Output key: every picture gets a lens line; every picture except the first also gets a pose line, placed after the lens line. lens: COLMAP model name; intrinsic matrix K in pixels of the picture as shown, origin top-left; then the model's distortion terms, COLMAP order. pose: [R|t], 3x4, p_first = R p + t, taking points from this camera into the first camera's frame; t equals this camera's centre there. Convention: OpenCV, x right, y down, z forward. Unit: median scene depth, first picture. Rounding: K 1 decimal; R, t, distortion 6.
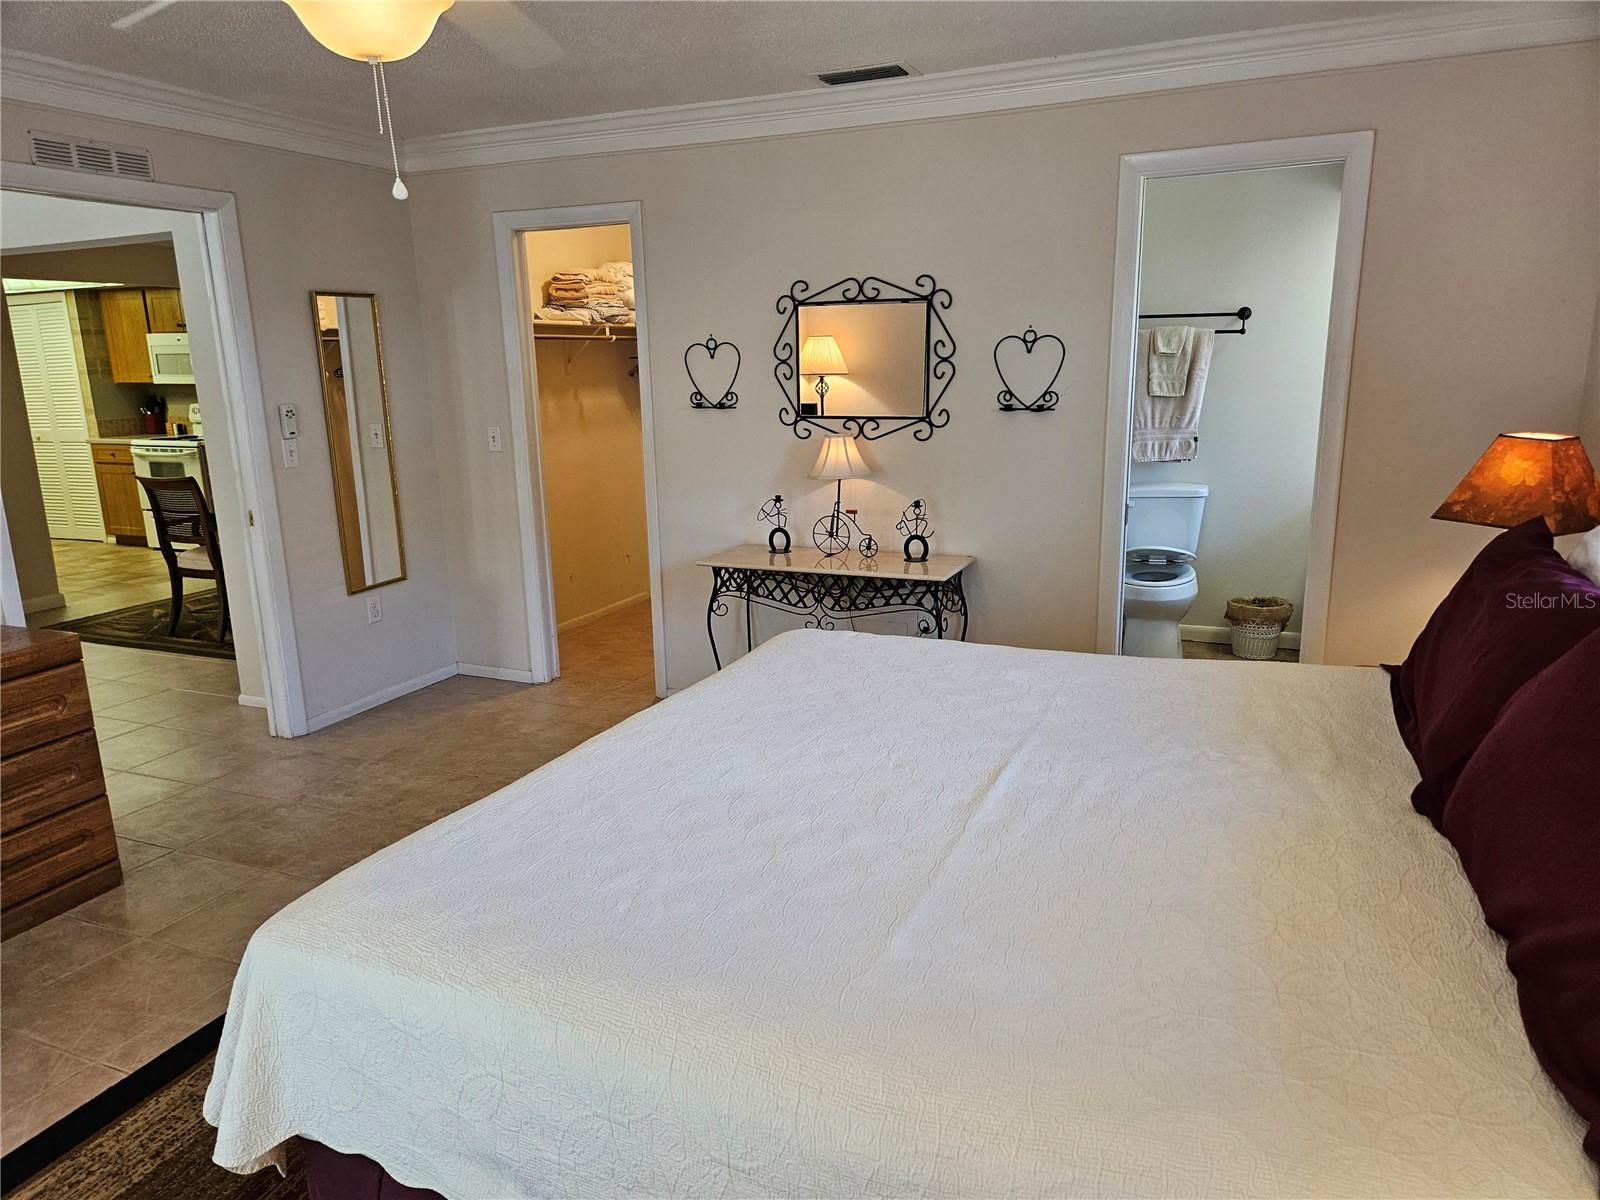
lens RADIAL K [[1093.1, 0, 798.4], [0, 1093.1, 599.8], [0, 0, 1]] dist [0.067656, -0.052194]
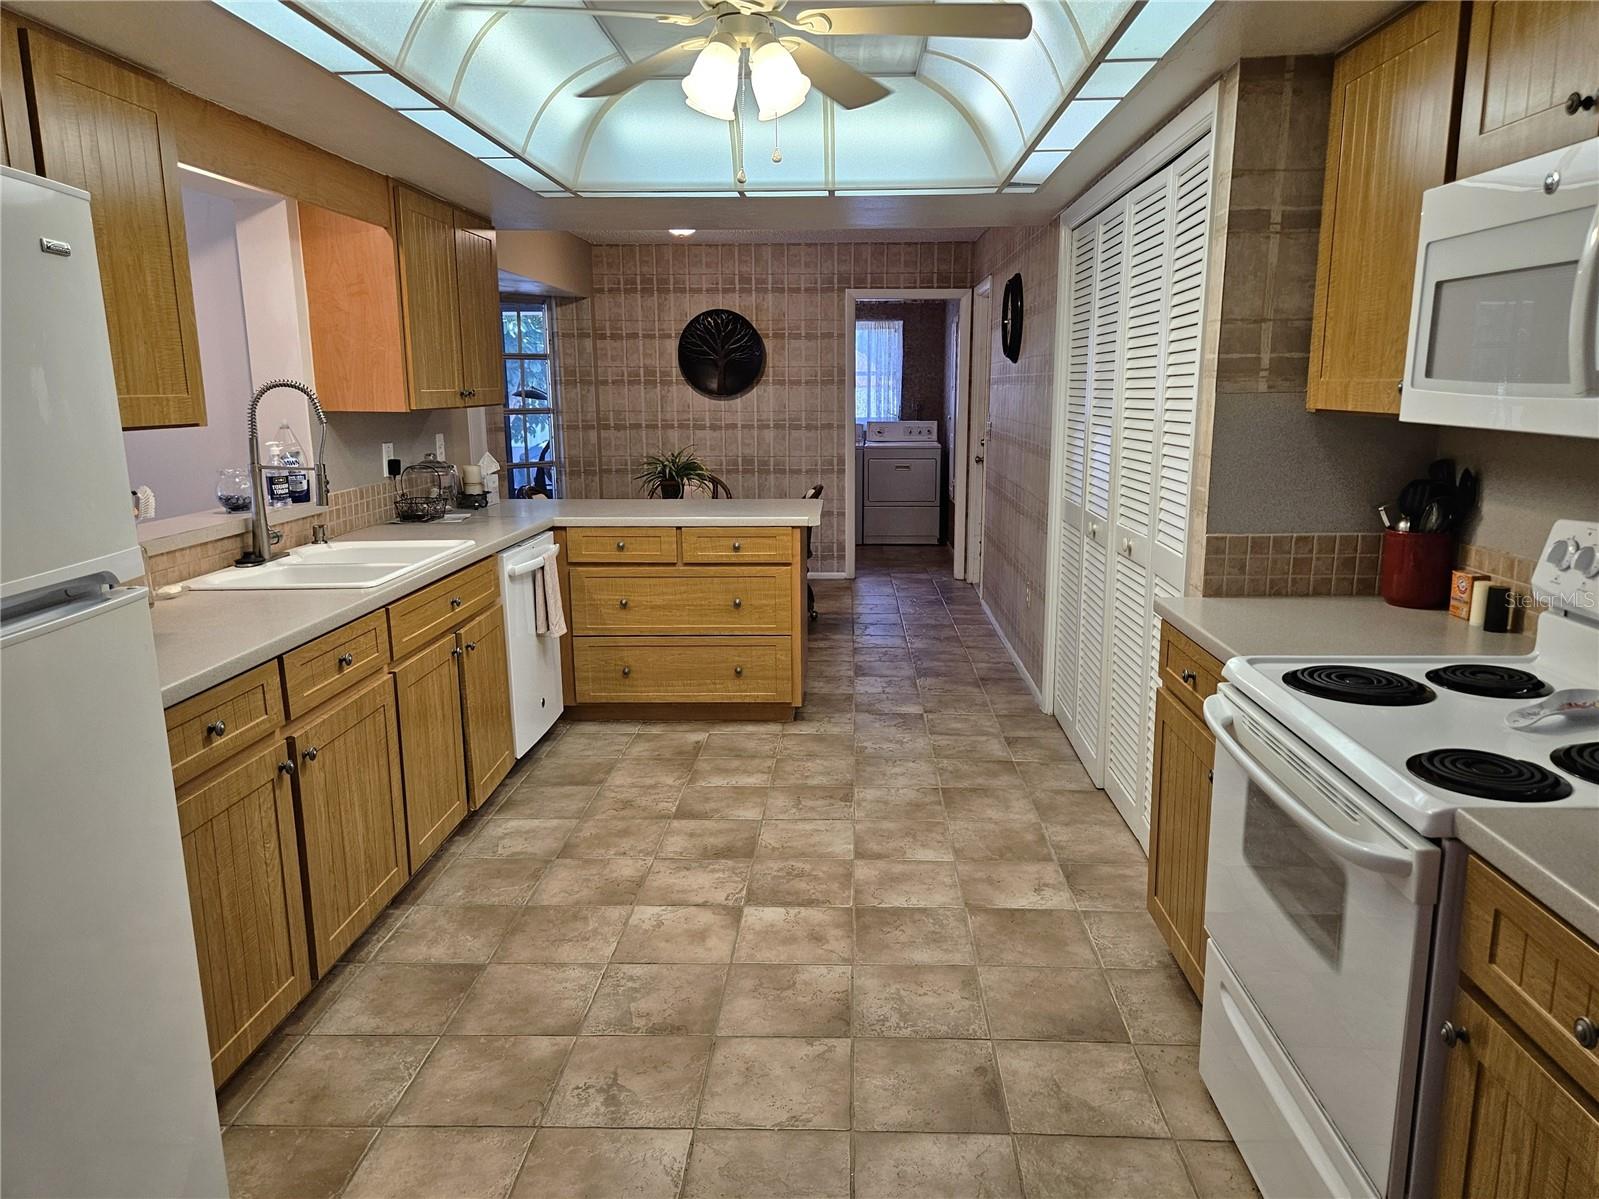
lens RADIAL K [[1092.4, 0, 809.8], [0, 1092.4, 607.2], [0, 0, 1]] dist [0.067656, -0.052194]
pose [[0.381838, 0.209249, -0.900230, -0.409752], [-0.211821, 0.967920, 0.135138, -0.160219], [0.899628, 0.139087, 0.413912, 0.792539]]
